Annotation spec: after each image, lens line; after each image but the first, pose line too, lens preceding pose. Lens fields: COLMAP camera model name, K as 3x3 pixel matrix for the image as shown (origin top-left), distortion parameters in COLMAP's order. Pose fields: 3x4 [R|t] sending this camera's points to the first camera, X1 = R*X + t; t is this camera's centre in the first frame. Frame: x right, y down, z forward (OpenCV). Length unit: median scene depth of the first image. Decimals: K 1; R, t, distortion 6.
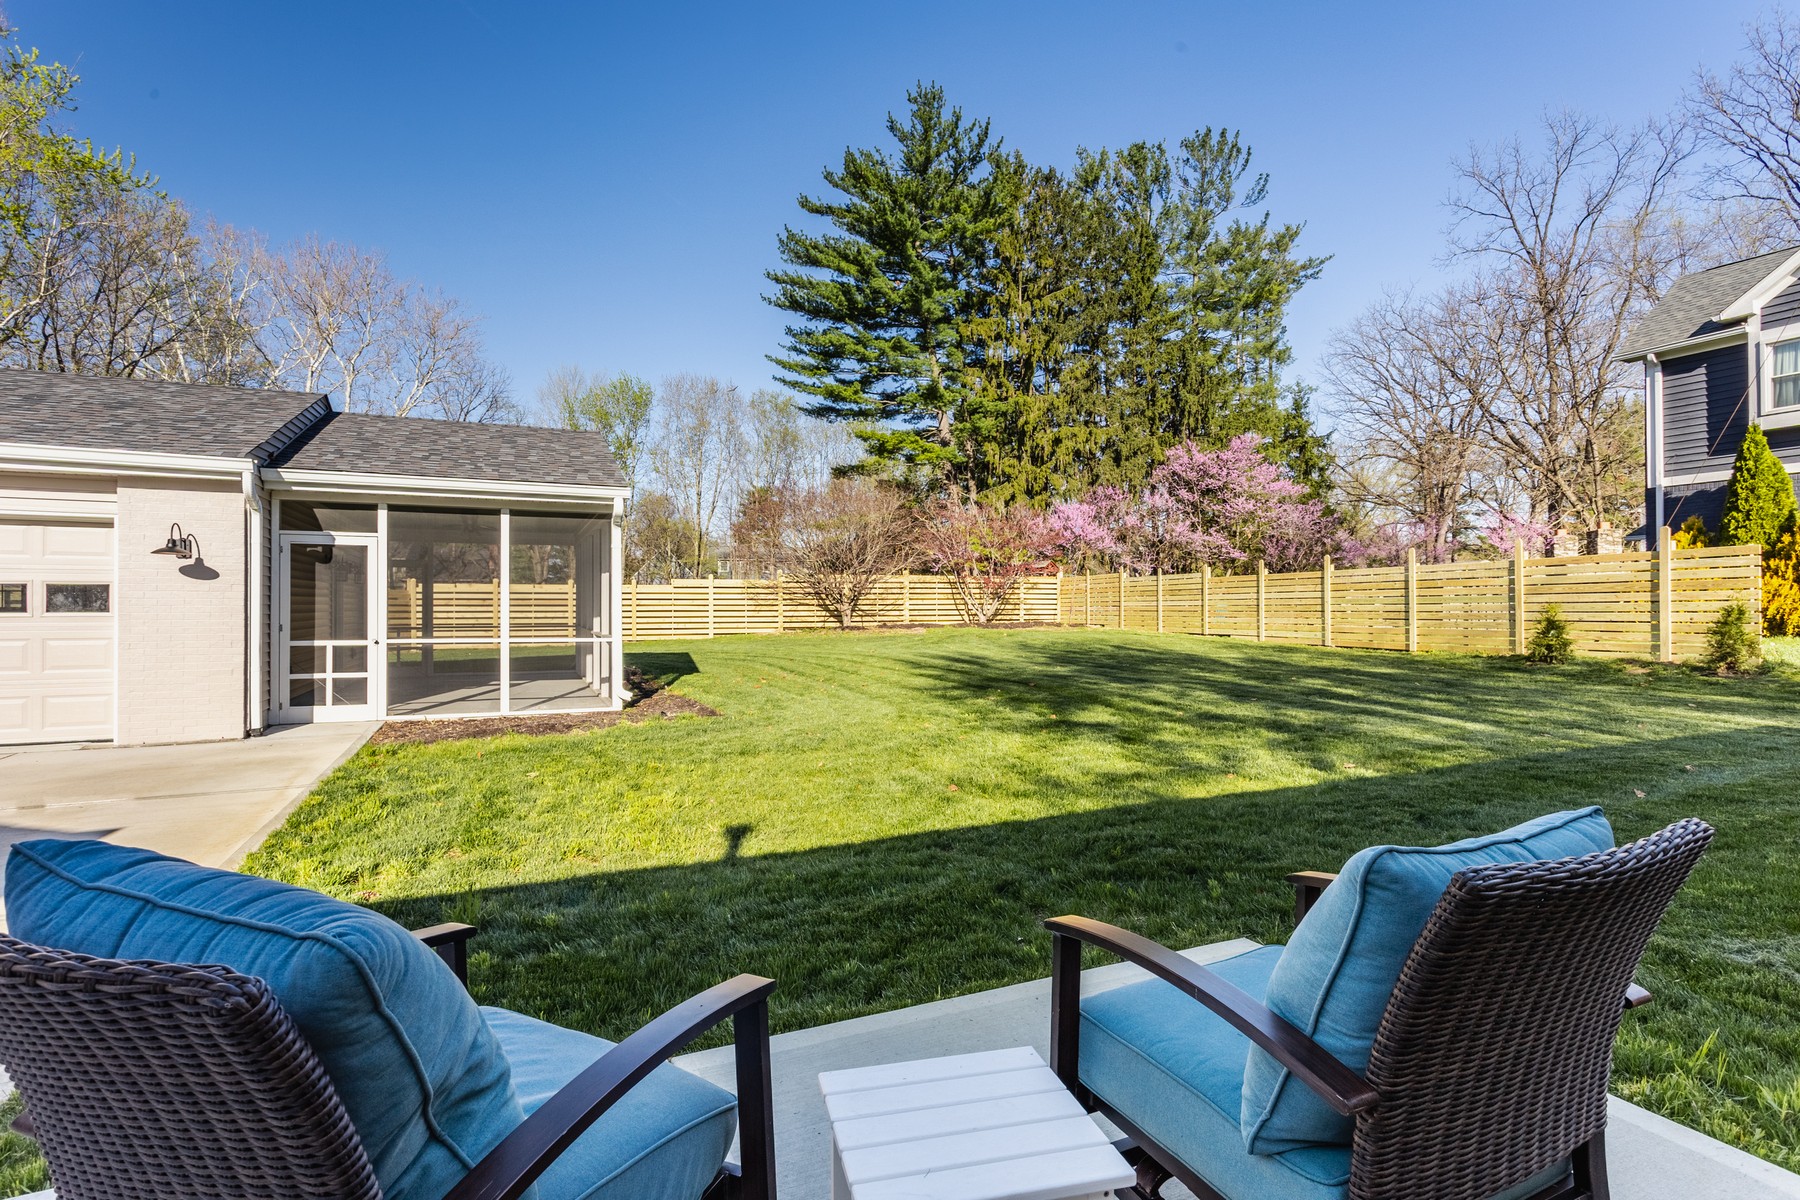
lens RADIAL K [[857.4, 0, 900.5], [0, 857.4, 602.5], [0, 0, 1]] dist [0.003406, 0.001187]
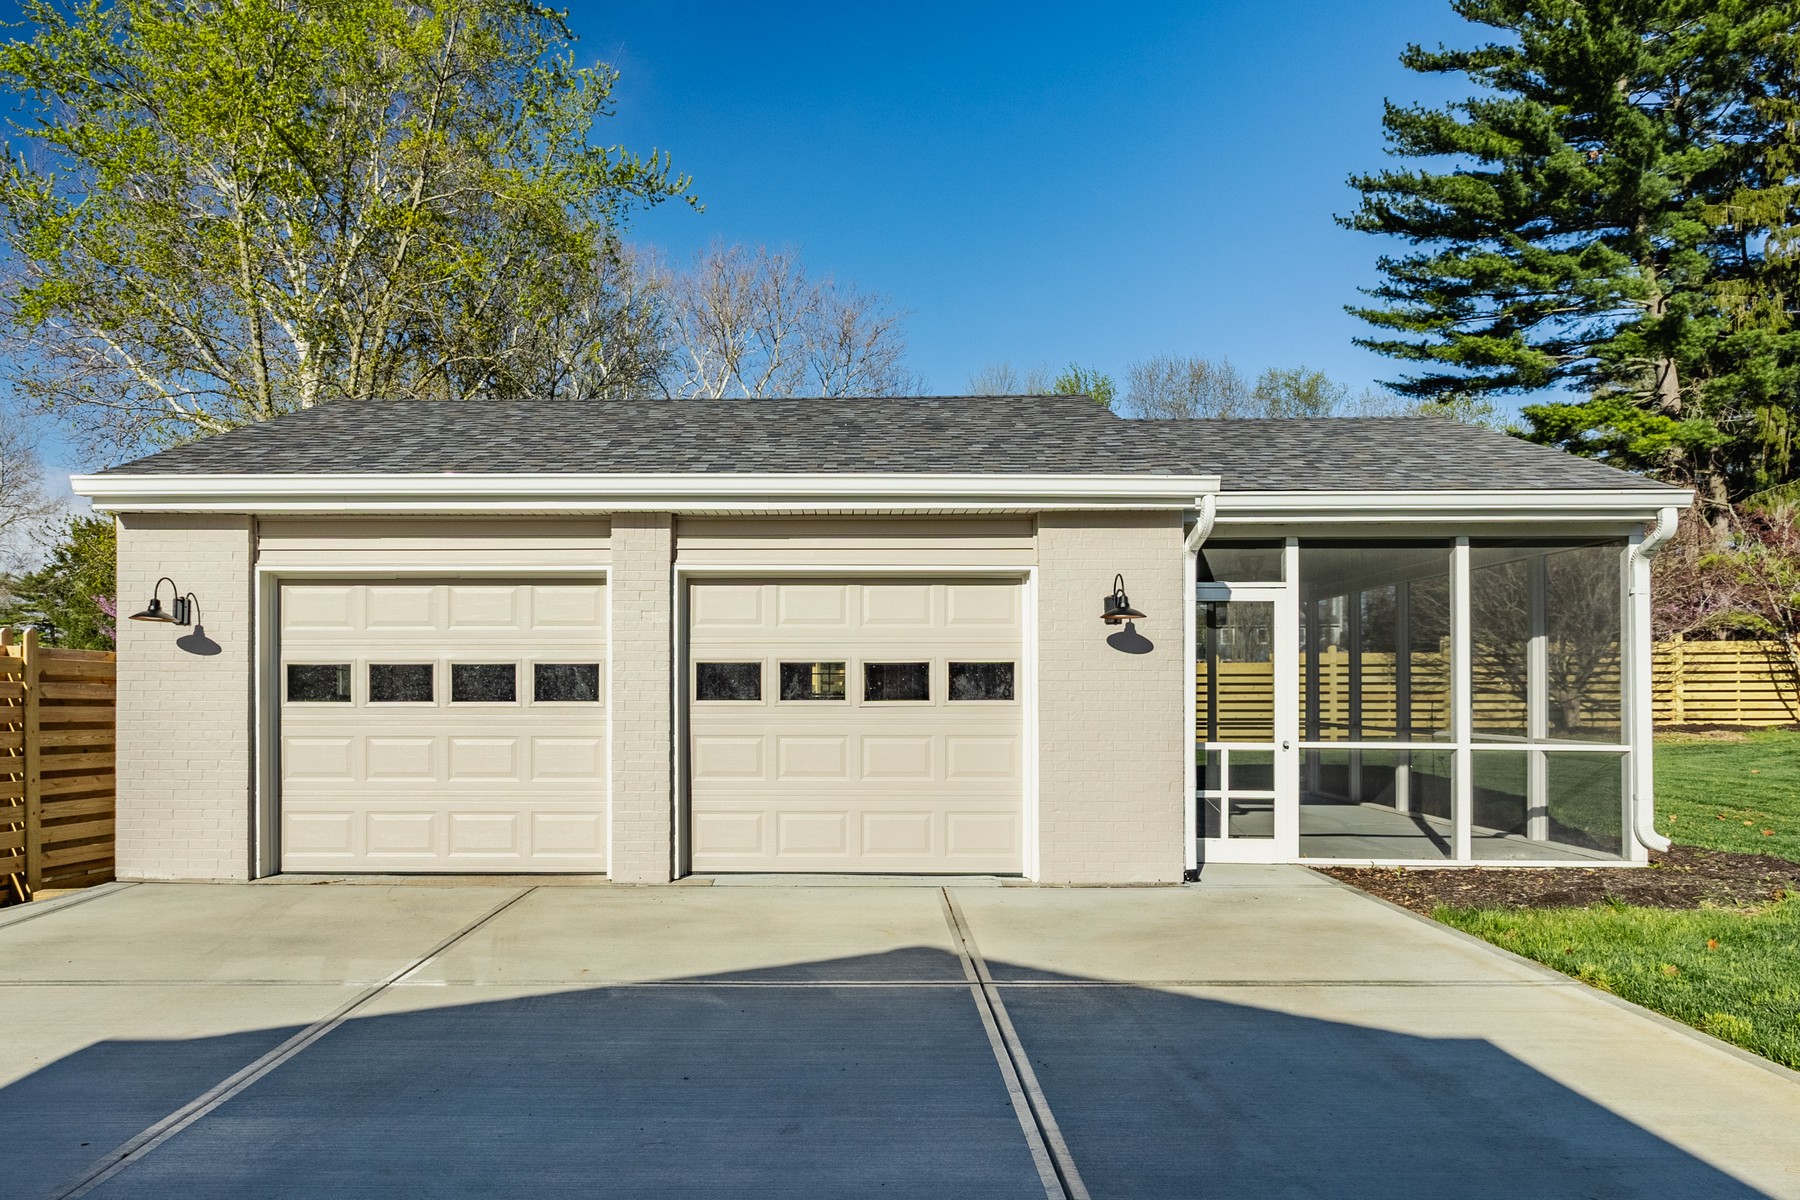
lens RADIAL K [[1236.5, 0, 828.0], [0, 1236.5, 671.5], [0, 0, 1]] dist [0.009429, 0.006046]
pose [[0.903415, -0.011454, -0.428614, -0.114167], [0.003890, 0.999821, -0.018519, 0.001075], [0.428749, 0.015063, 0.903298, -0.004742]]
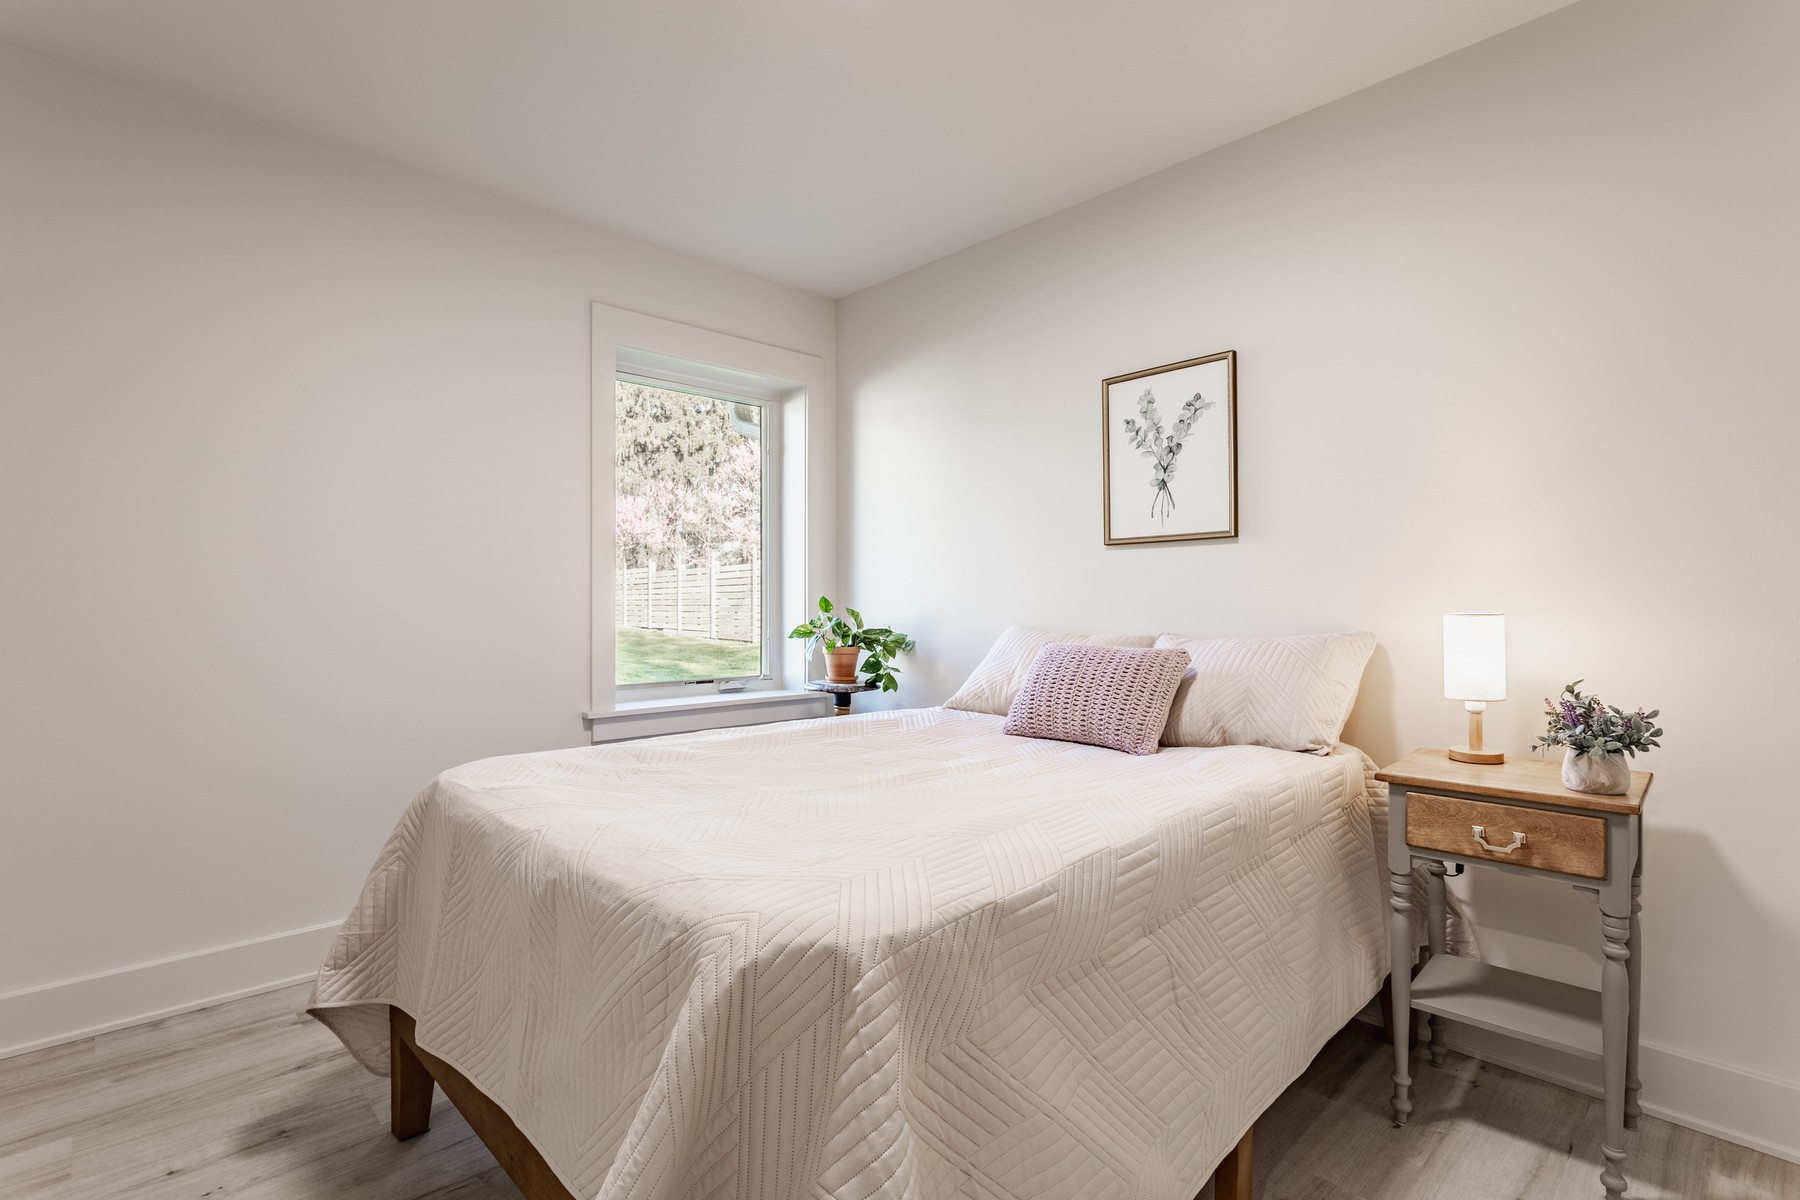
lens RADIAL K [[857.4, 0, 883.0], [0, 857.4, 594.4], [0, 0, 1]] dist [0.003406, 0.001187]
pose [[0.954513, 0.000553, 0.298170, 0.186638], [0.000215, 0.999997, -0.002543, -0.000185], [-0.298170, 0.002492, 0.954509, -0.031145]]
